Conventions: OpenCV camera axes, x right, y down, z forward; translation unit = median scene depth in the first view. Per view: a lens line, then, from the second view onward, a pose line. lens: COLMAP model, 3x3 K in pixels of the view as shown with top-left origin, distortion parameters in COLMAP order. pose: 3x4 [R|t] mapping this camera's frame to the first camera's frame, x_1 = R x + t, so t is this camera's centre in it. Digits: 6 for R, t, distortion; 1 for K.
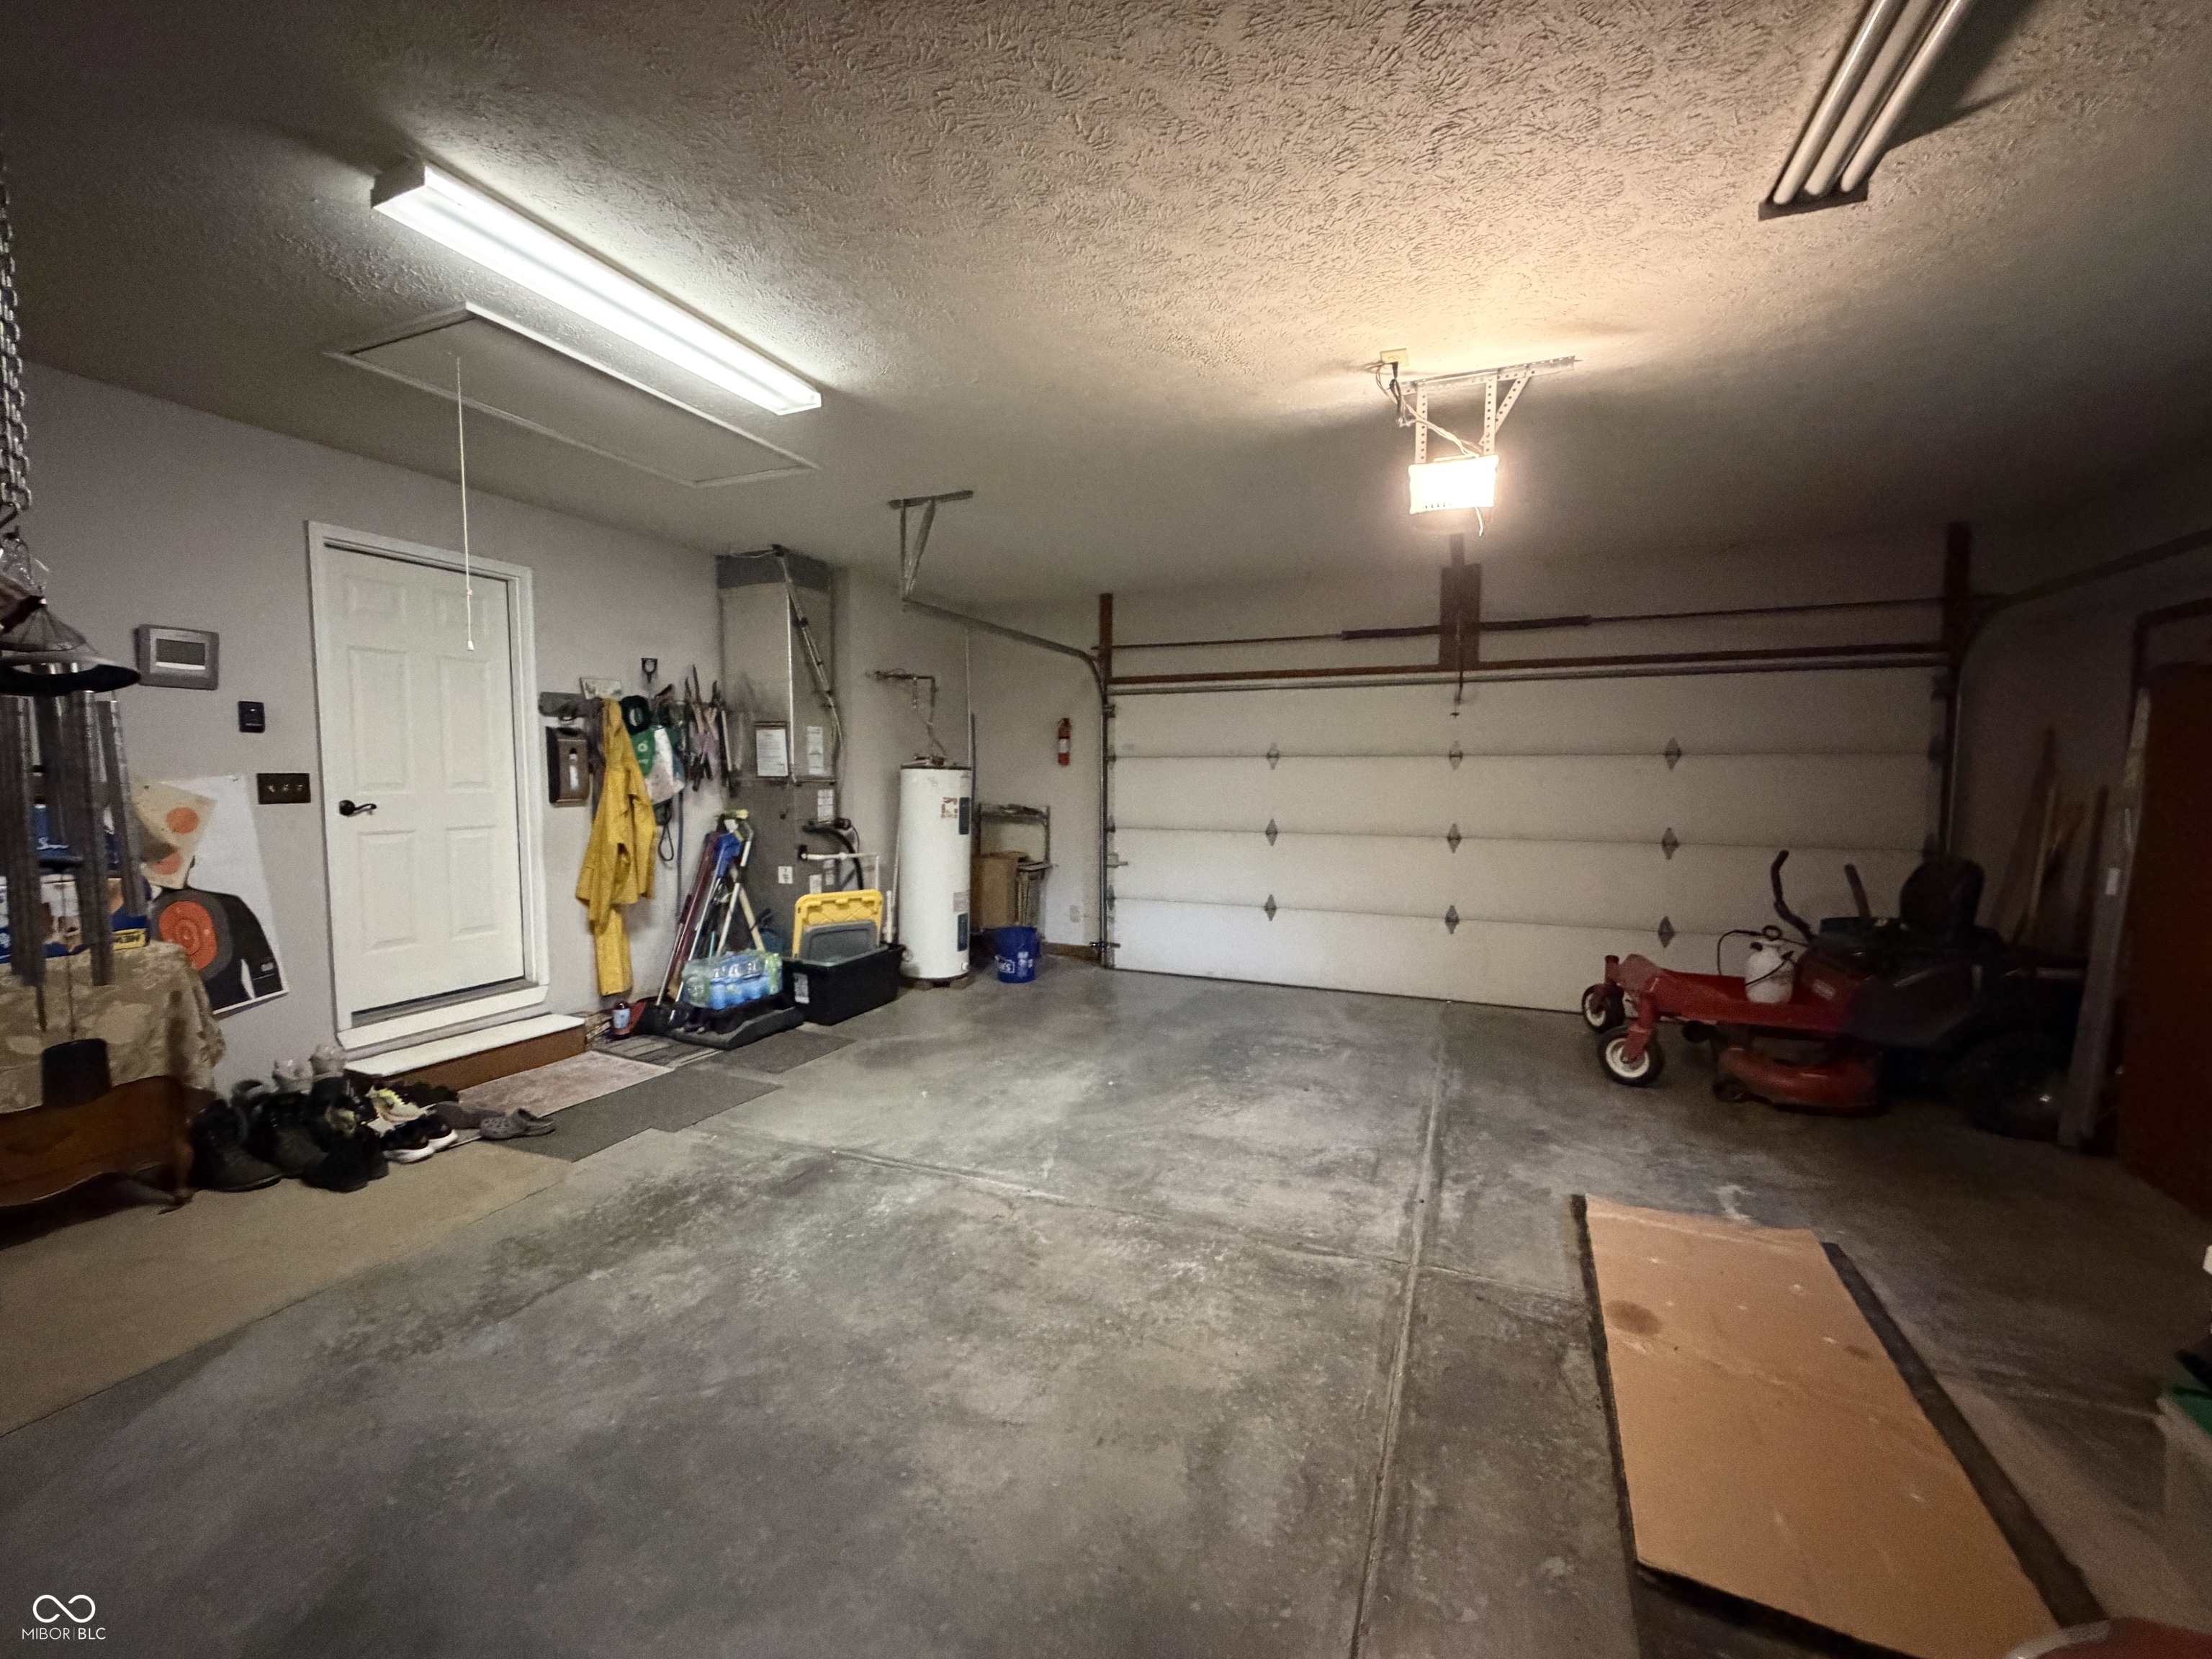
lens RADIAL K [[881.1, 0, 1103.2], [0, 881.1, 828.5], [0, 0, 1]] dist [-0.000573, 0.000634]
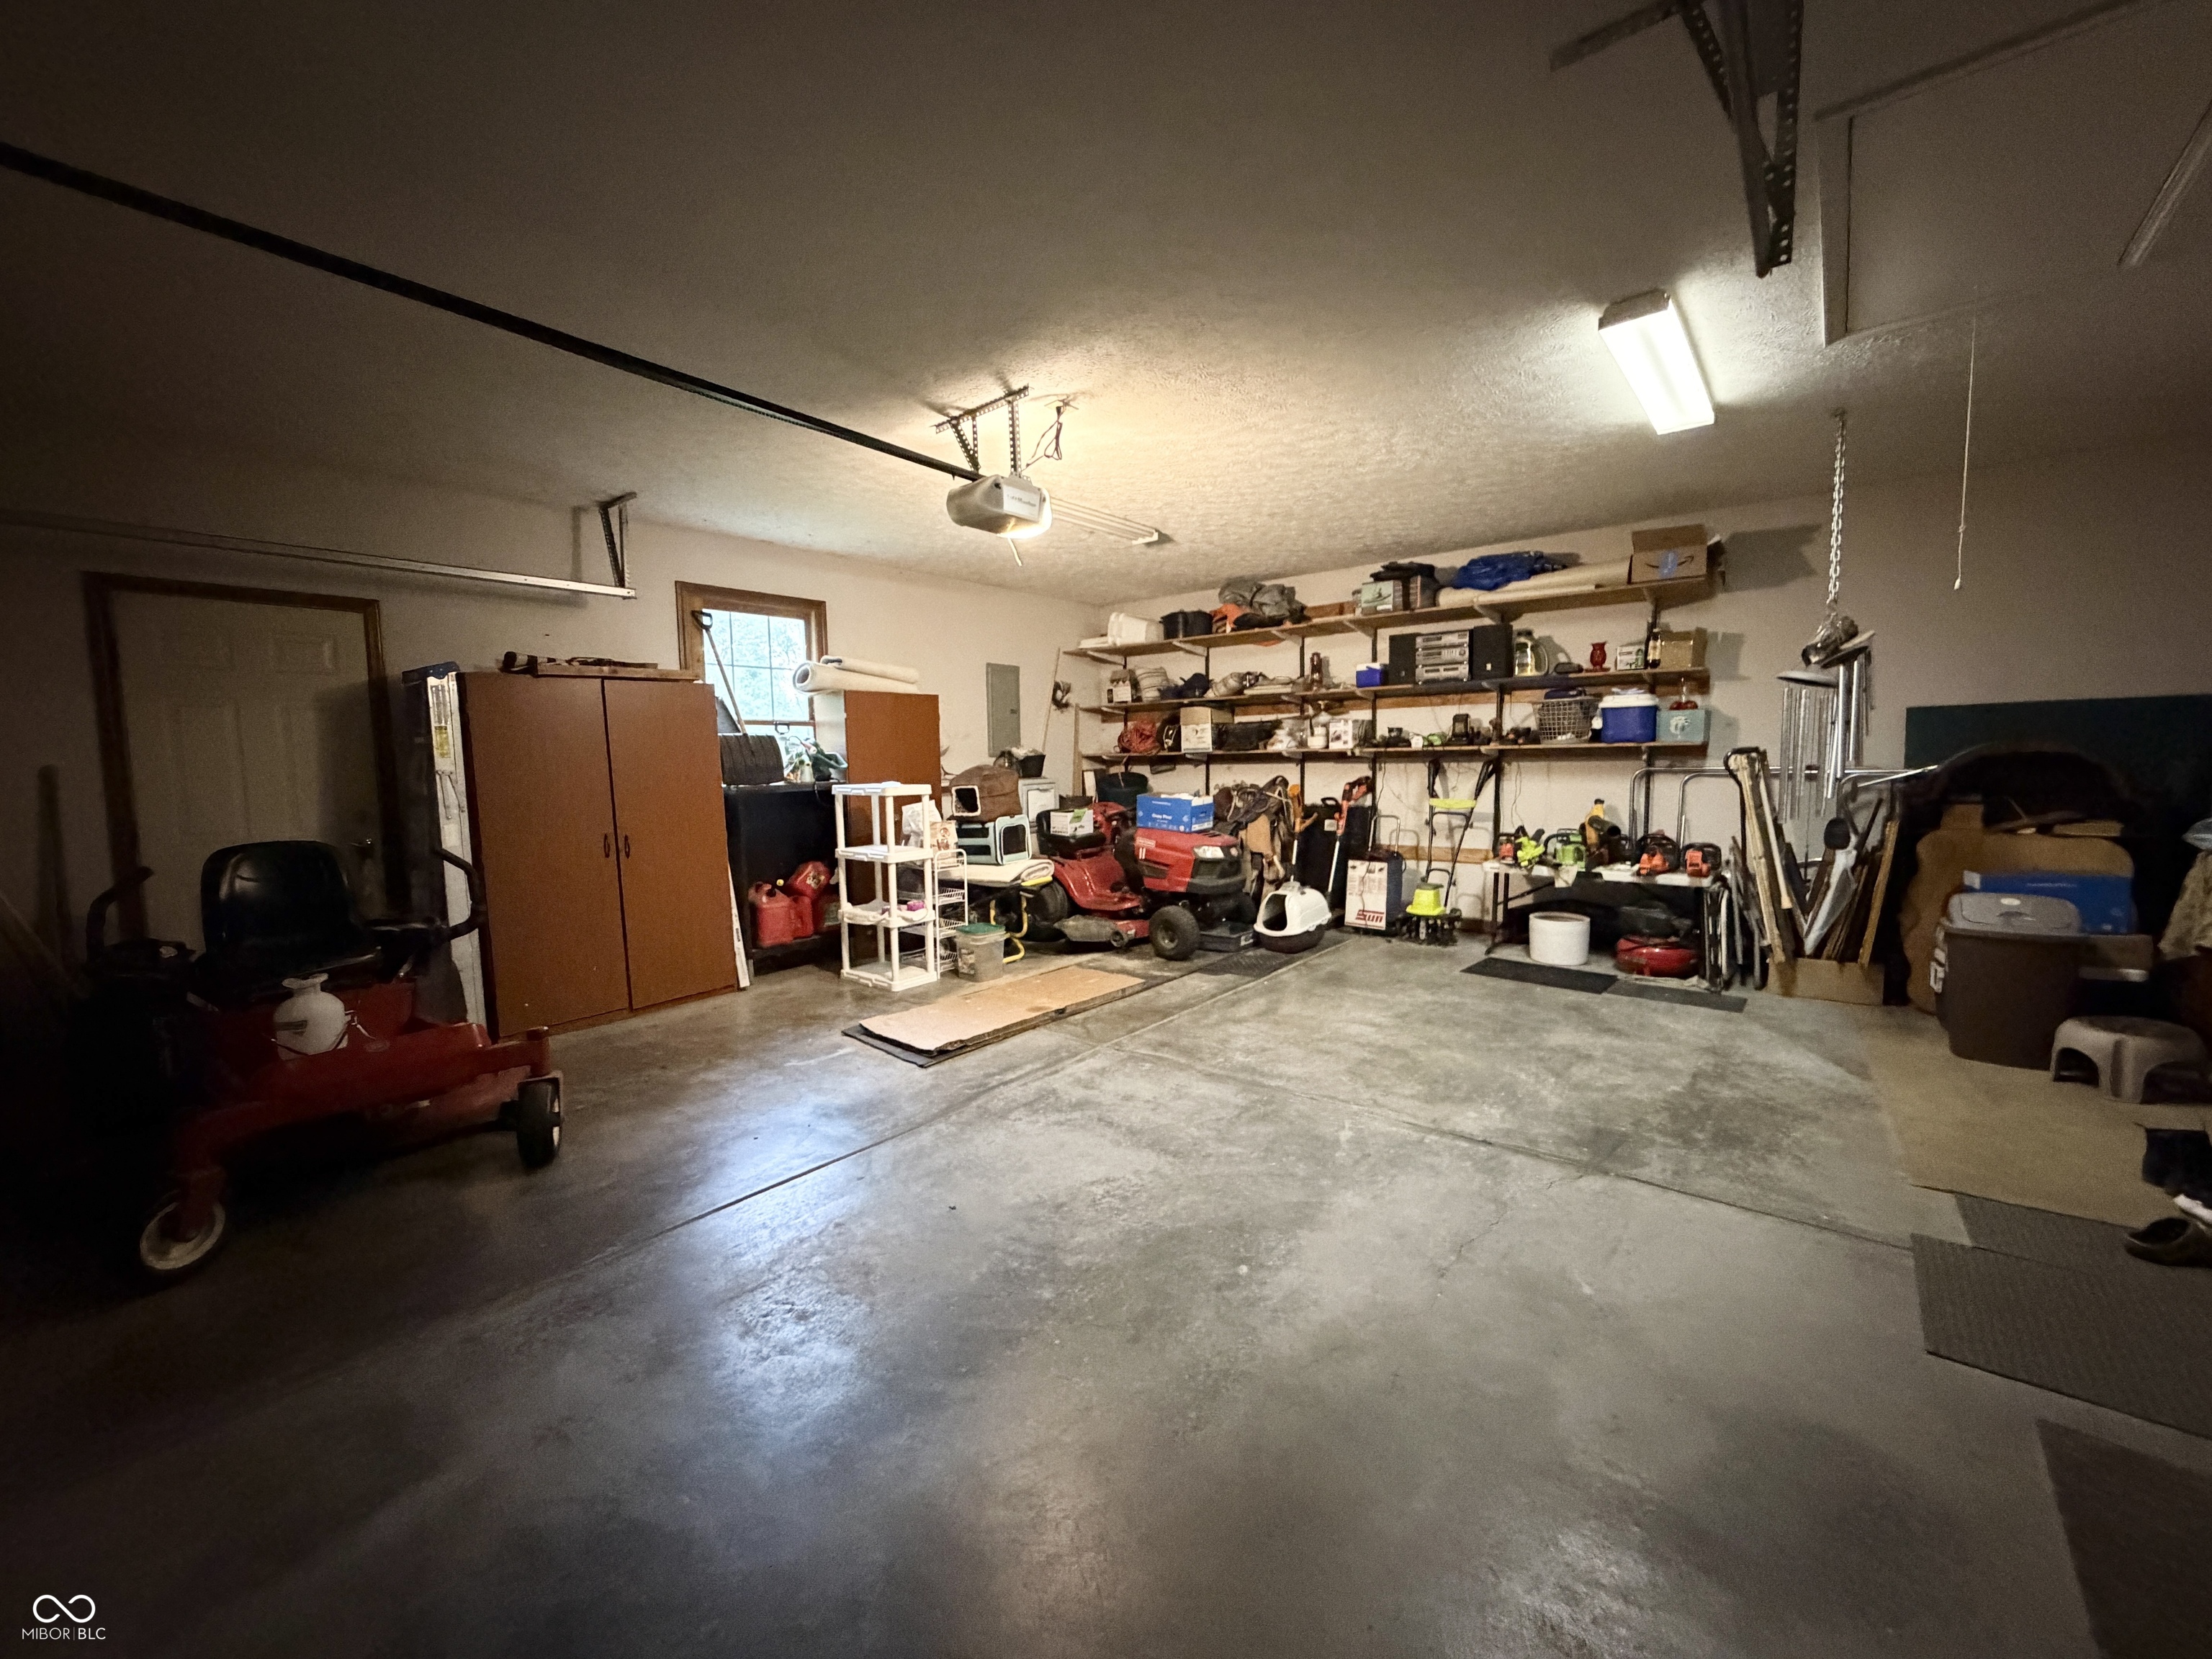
lens RADIAL K [[881.1, 0, 1103.2], [0, 881.1, 828.5], [0, 0, 1]] dist [-0.000573, 0.000634]
pose [[-0.957109, -0.008362, 0.289606, -0.091958], [0.034725, 0.989067, 0.143321, -0.105258], [-0.287638, 0.147231, -0.946355, 2.084361]]
